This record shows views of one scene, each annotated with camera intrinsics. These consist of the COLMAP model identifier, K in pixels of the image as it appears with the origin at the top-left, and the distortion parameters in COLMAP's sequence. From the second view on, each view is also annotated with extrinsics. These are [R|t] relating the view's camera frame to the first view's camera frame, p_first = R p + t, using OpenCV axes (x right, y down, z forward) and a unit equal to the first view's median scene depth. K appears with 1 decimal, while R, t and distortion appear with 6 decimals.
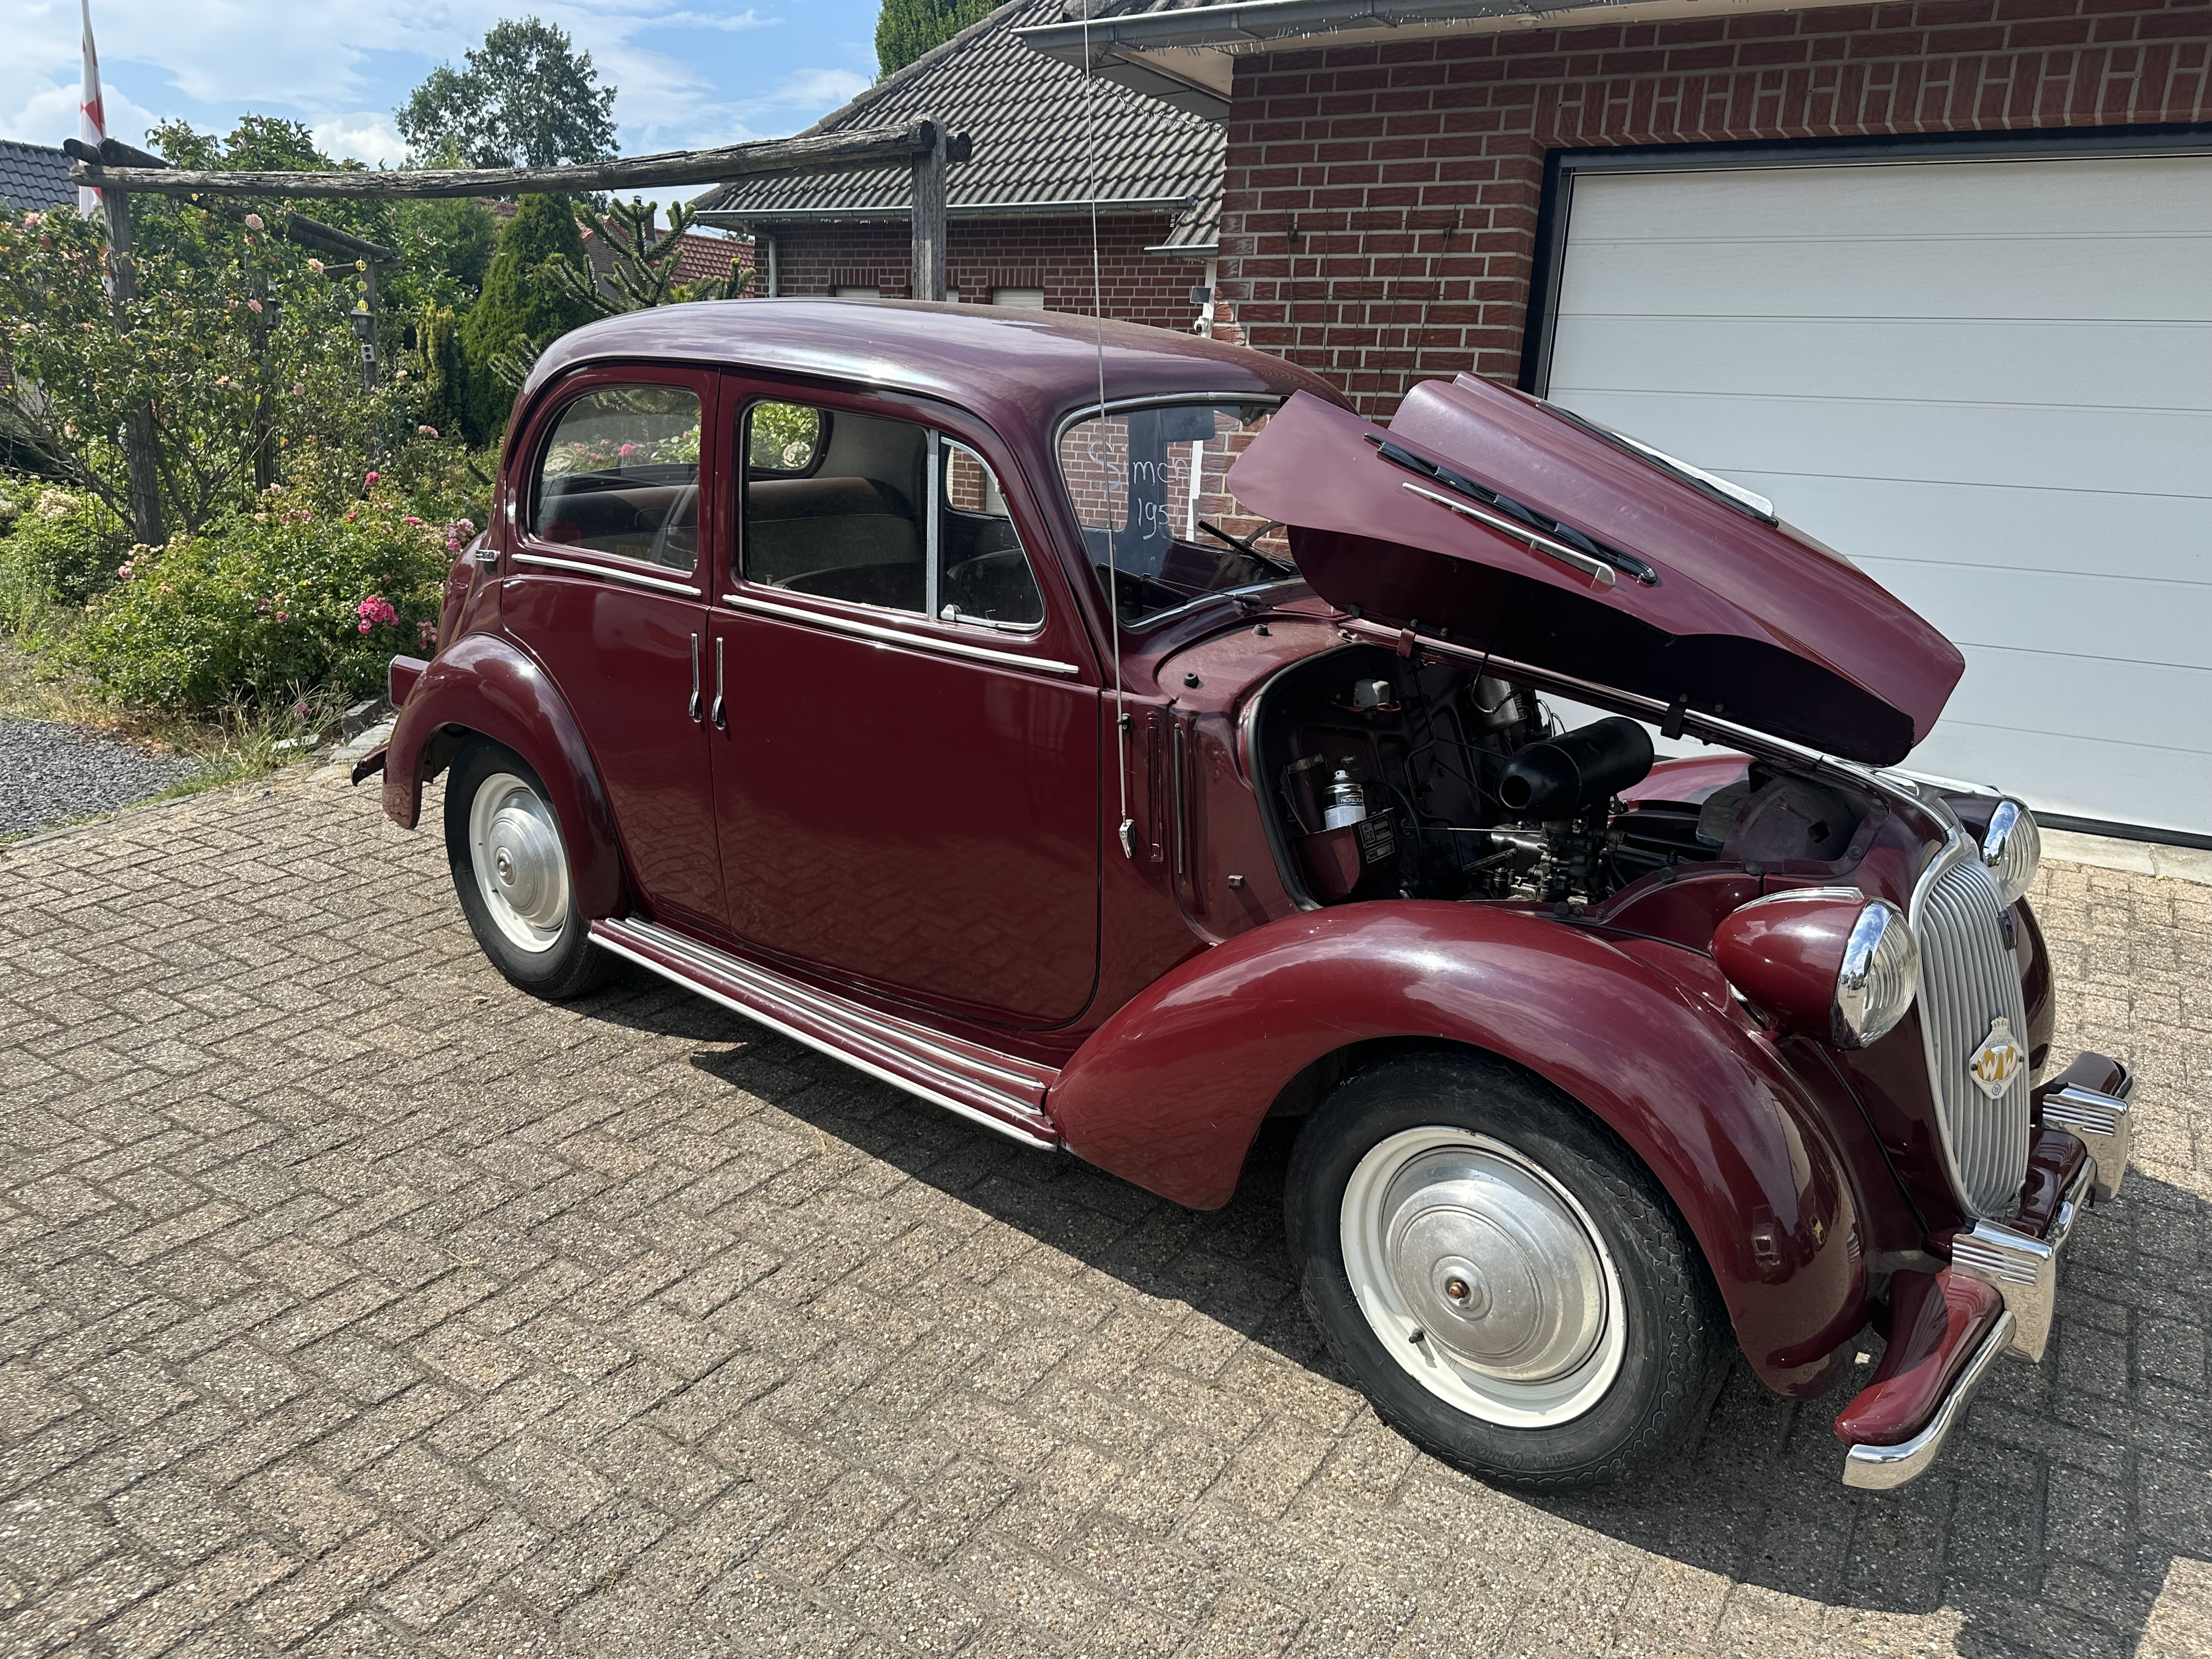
lens RADIAL K [[1553.1, 0, 1109.2], [0, 1553.1, 836.6], [0, 0, 1]] dist [0.050365, -0.077355]
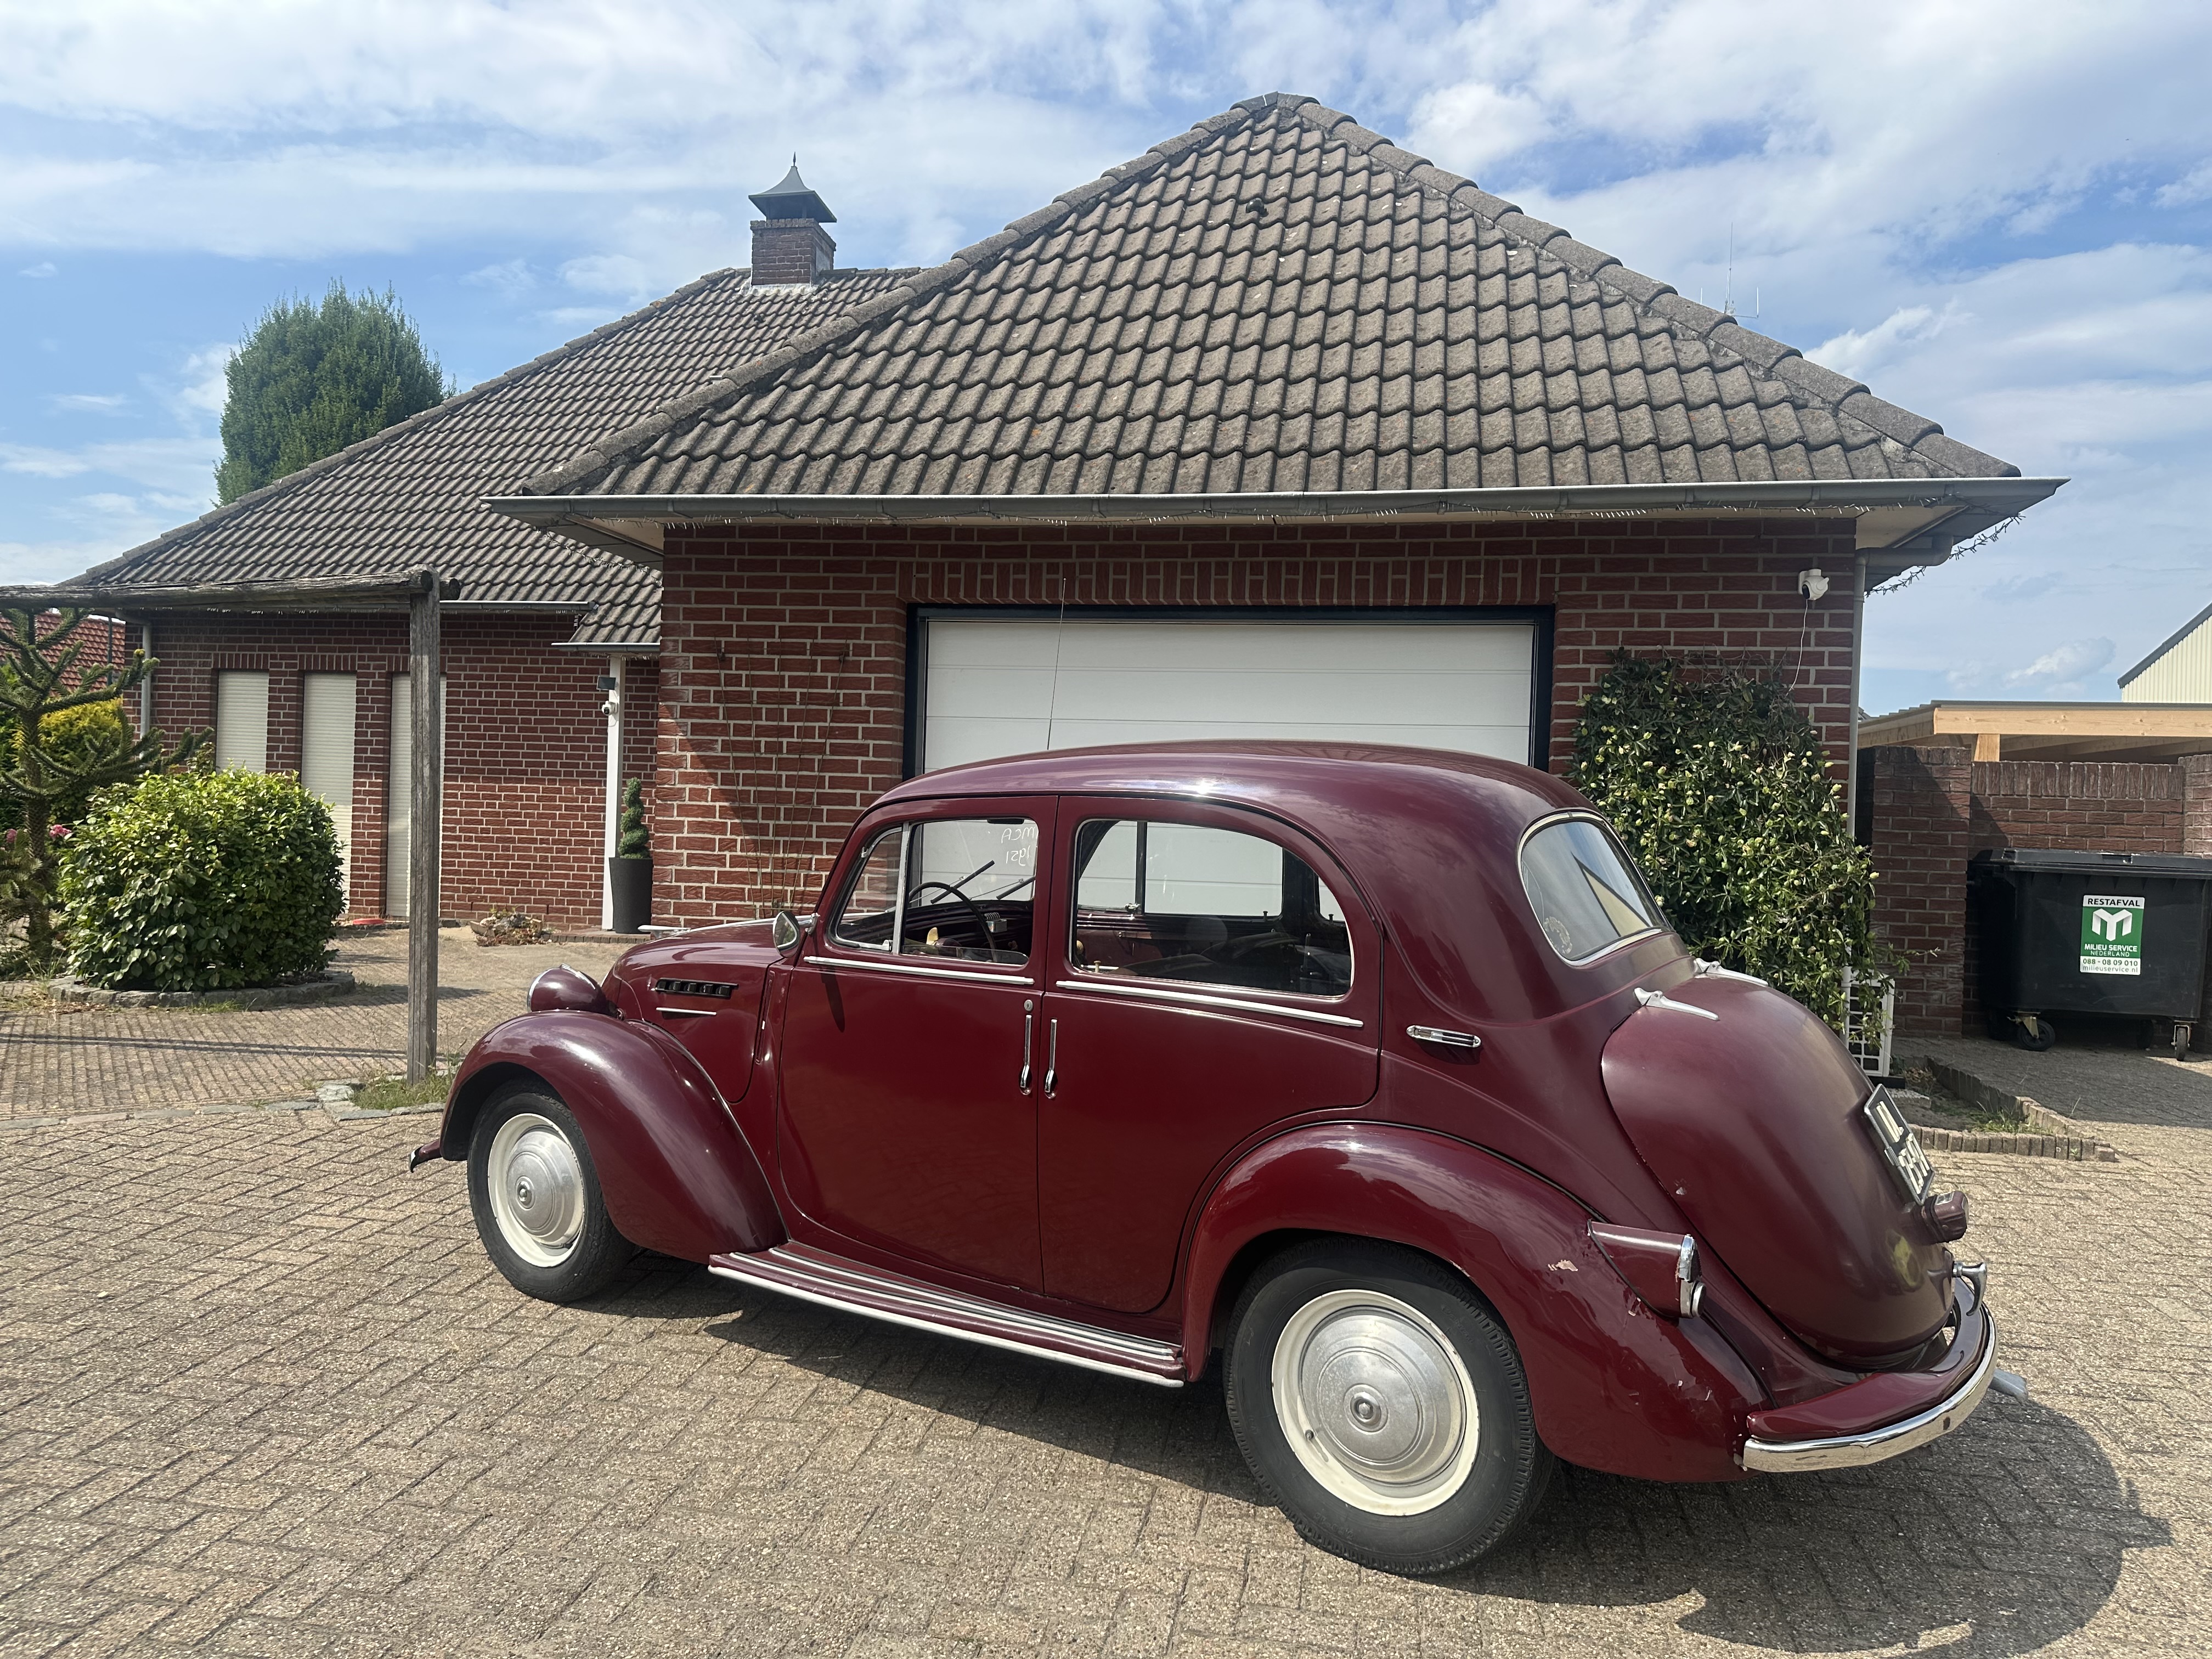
lens RADIAL K [[1523.3, 0, 1086.9], [0, 1523.3, 832.3], [0, 0, 1]] dist [0.065304, -0.089344]
pose [[0.927375, -0.029322, 0.372983, -0.099203], [0.113118, 0.972241, -0.204820, 0.063886], [-0.356623, 0.232136, 0.904949, -0.278654]]
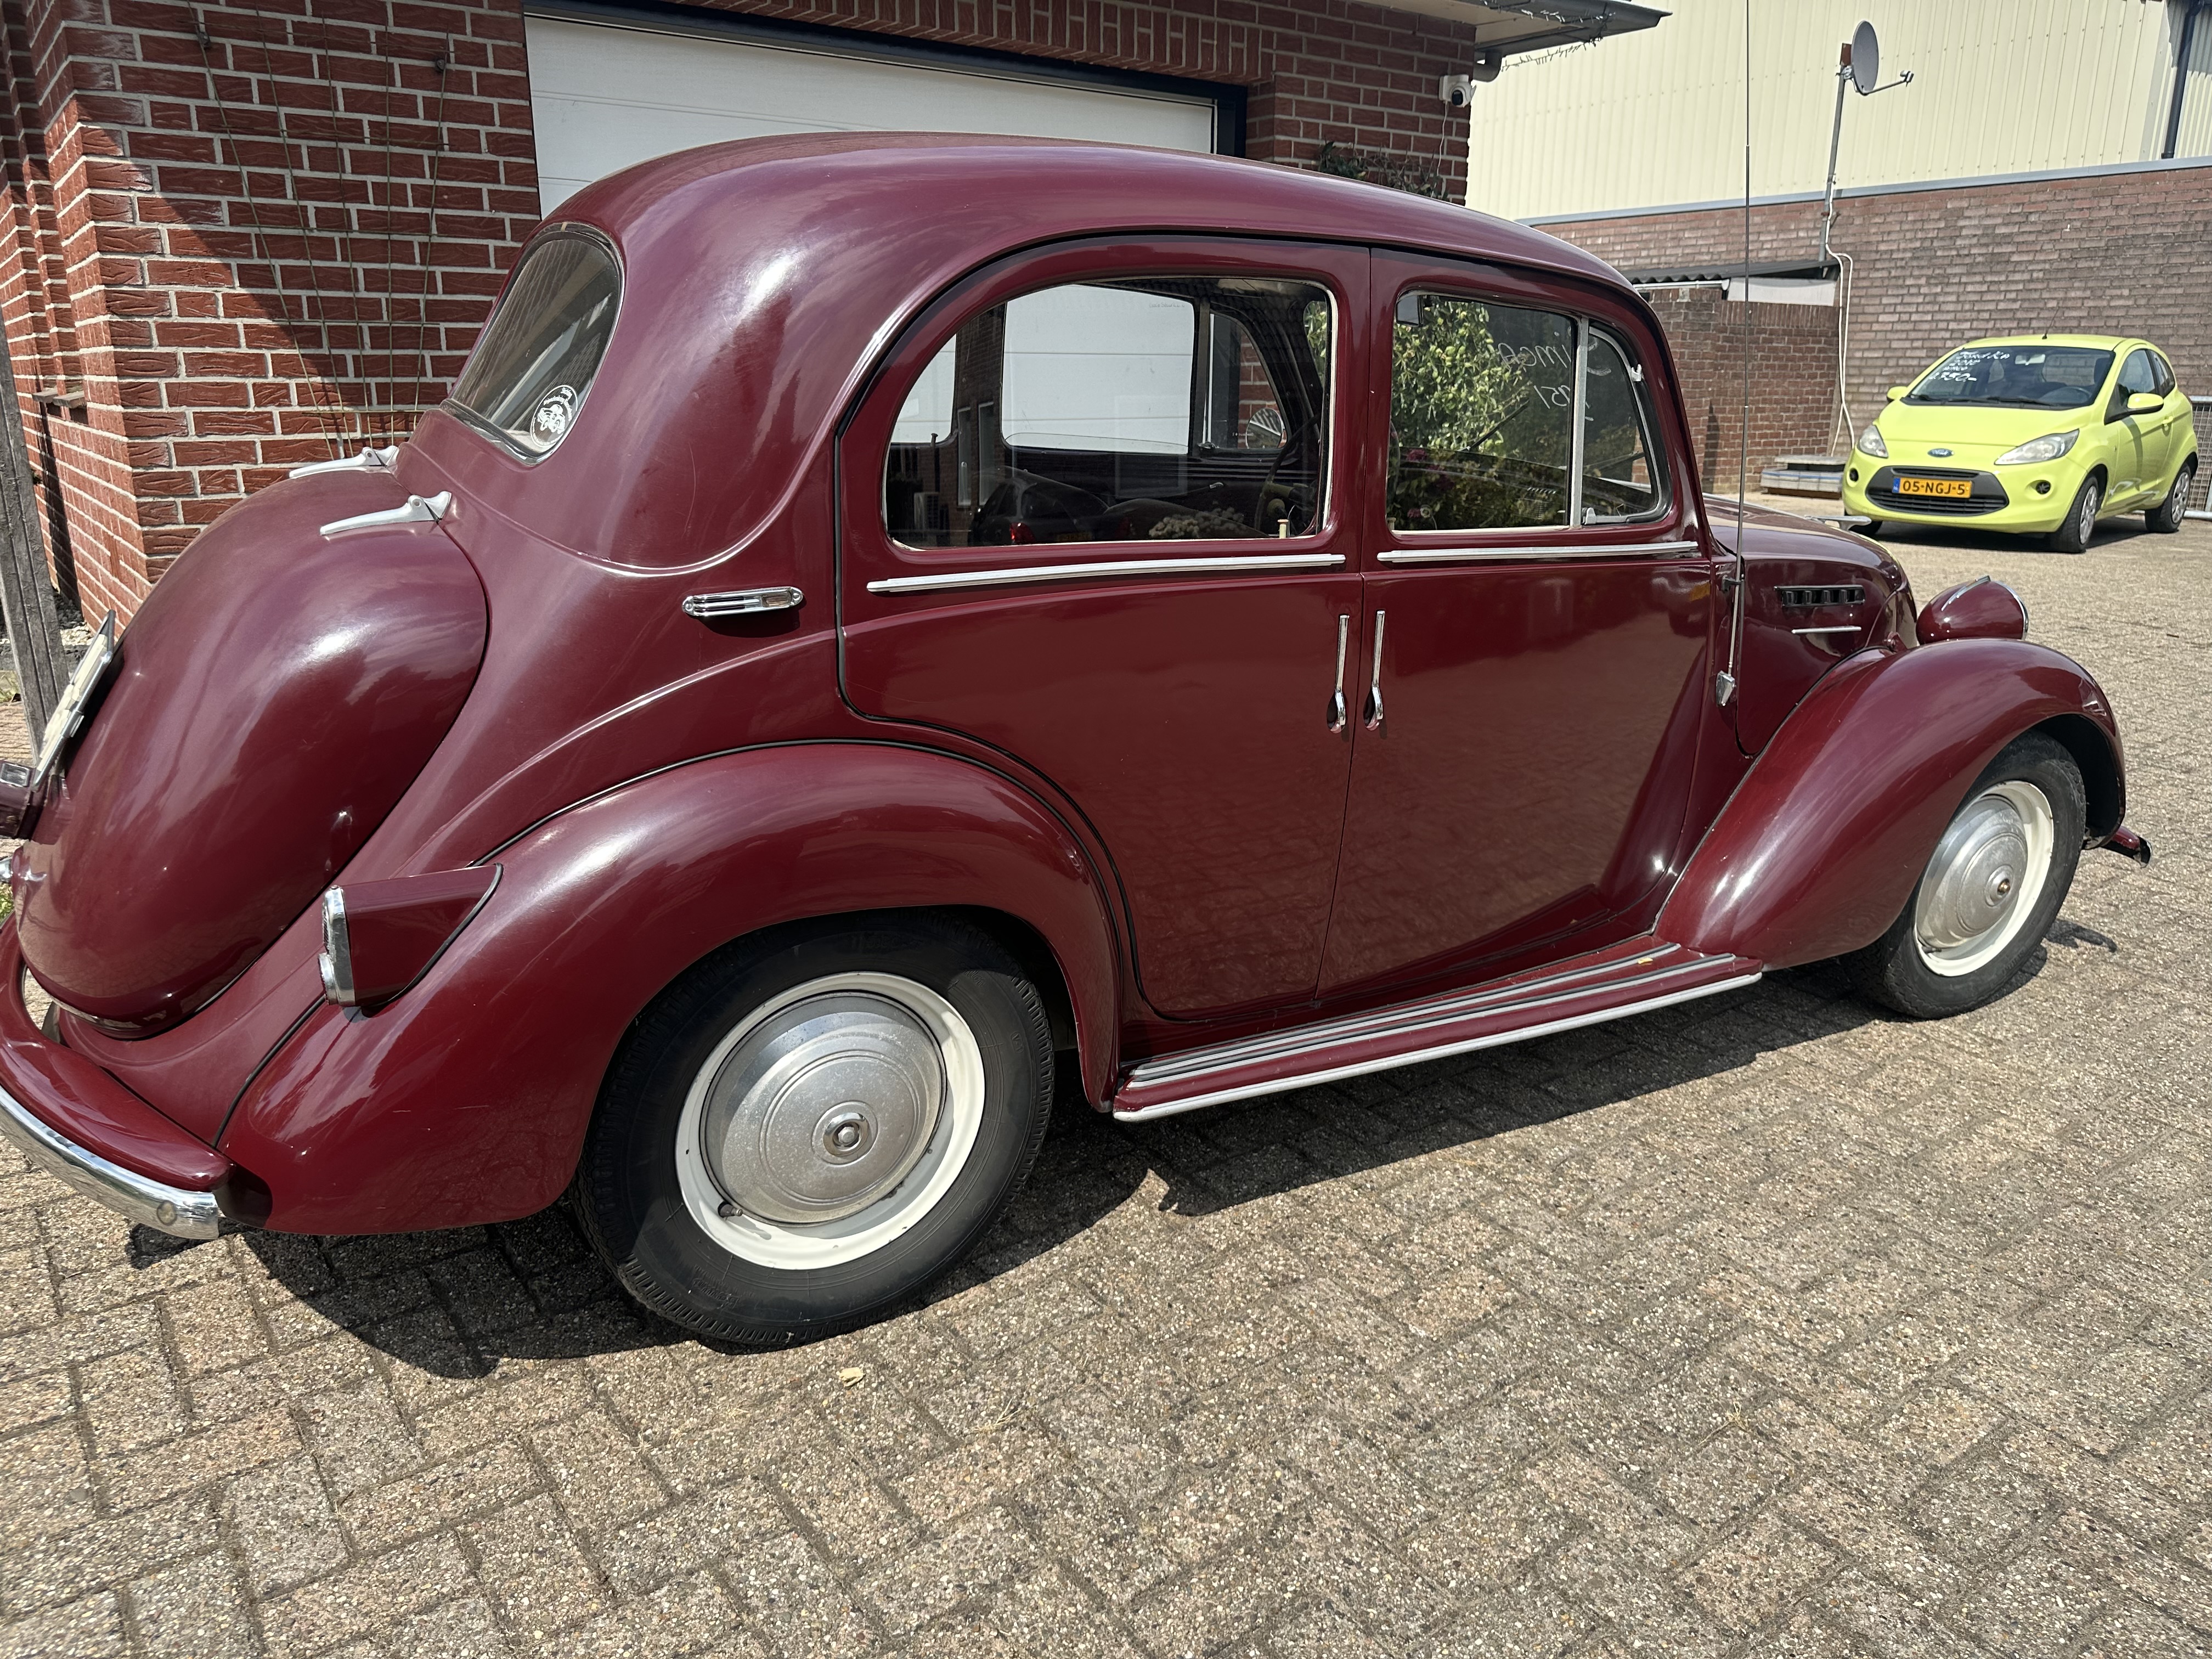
lens RADIAL K [[1561.9, 0, 1080.7], [0, 1561.9, 824.3], [0, 0, 1]] dist [0.002771, -0.010966]
pose [[0.360348, -0.310798, 0.879519, -0.592023], [0.247542, 0.940919, 0.231074, -0.141917], [-0.899373, 0.134451, 0.415993, 0.490082]]
